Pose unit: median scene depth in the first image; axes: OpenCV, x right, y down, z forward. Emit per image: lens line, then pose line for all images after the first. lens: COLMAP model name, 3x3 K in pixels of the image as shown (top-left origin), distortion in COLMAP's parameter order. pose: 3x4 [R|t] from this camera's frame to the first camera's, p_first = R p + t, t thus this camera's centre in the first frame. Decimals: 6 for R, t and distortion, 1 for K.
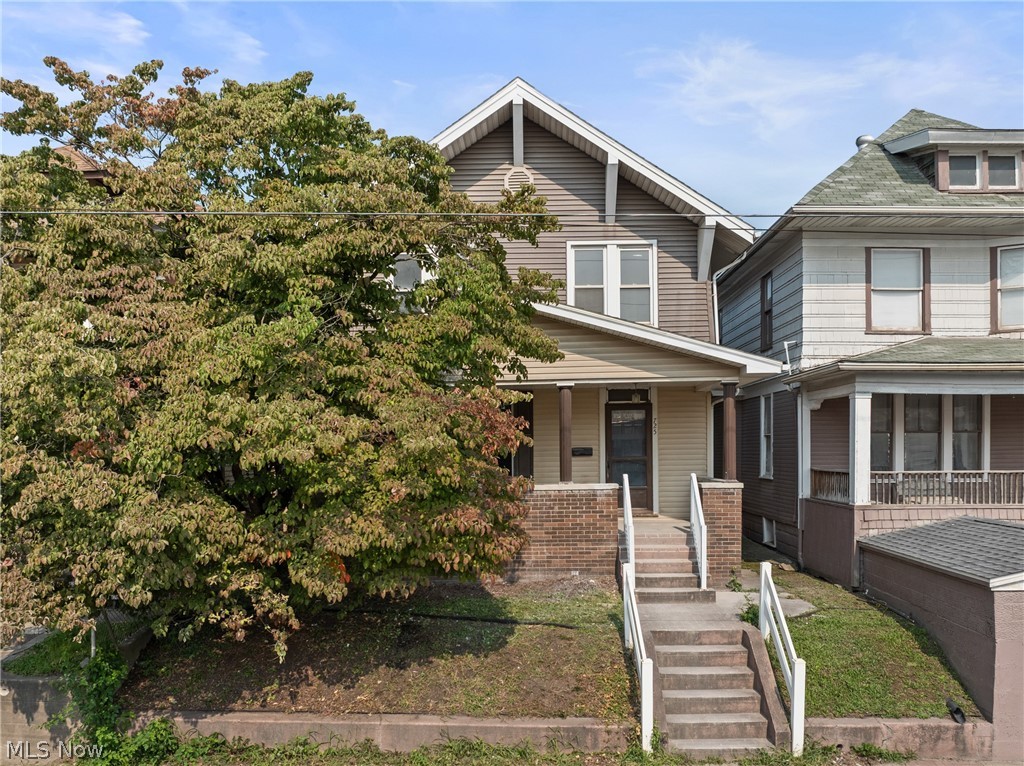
lens RADIAL K [[829.9, 0, 514.6], [0, 829.9, 443.4], [0, 0, 1]] dist [-0.007489, -0.000865]
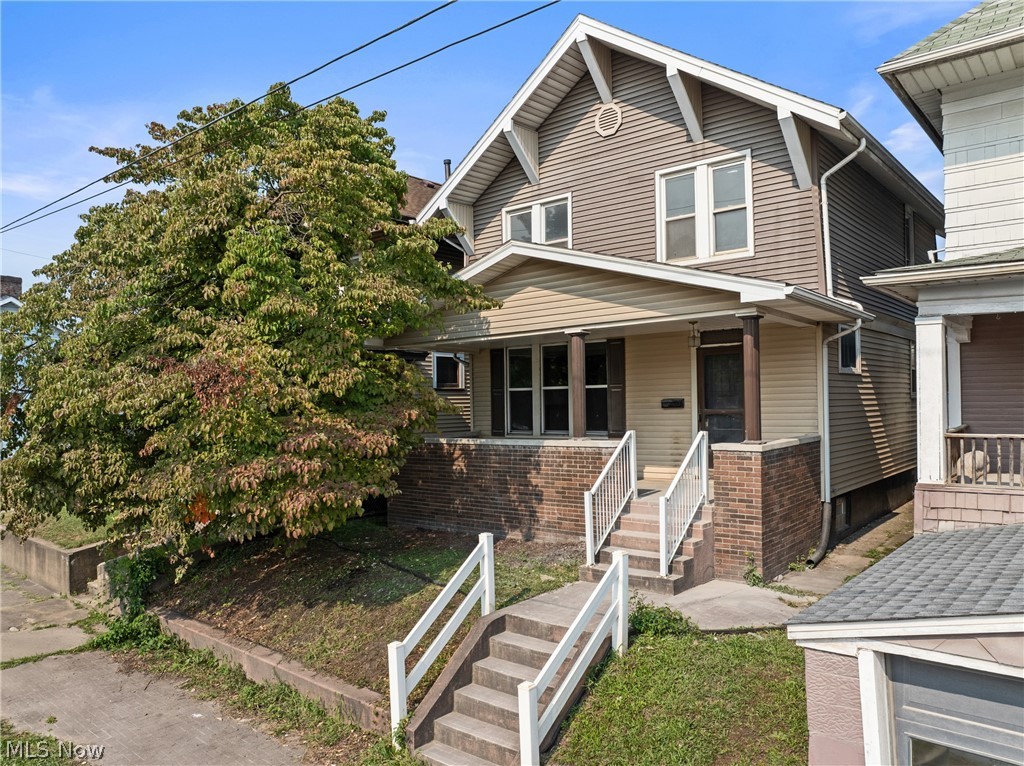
lens RADIAL K [[743.5, 0, 512.0], [0, 743.5, 383.0], [0, 0, 1]] dist [-0.026560, 0.000022]
pose [[0.776959, -0.020033, -0.629233, 0.525701], [0.014308, 0.999797, -0.014164, -0.003486], [0.629389, 0.002002, 0.777088, 0.319250]]
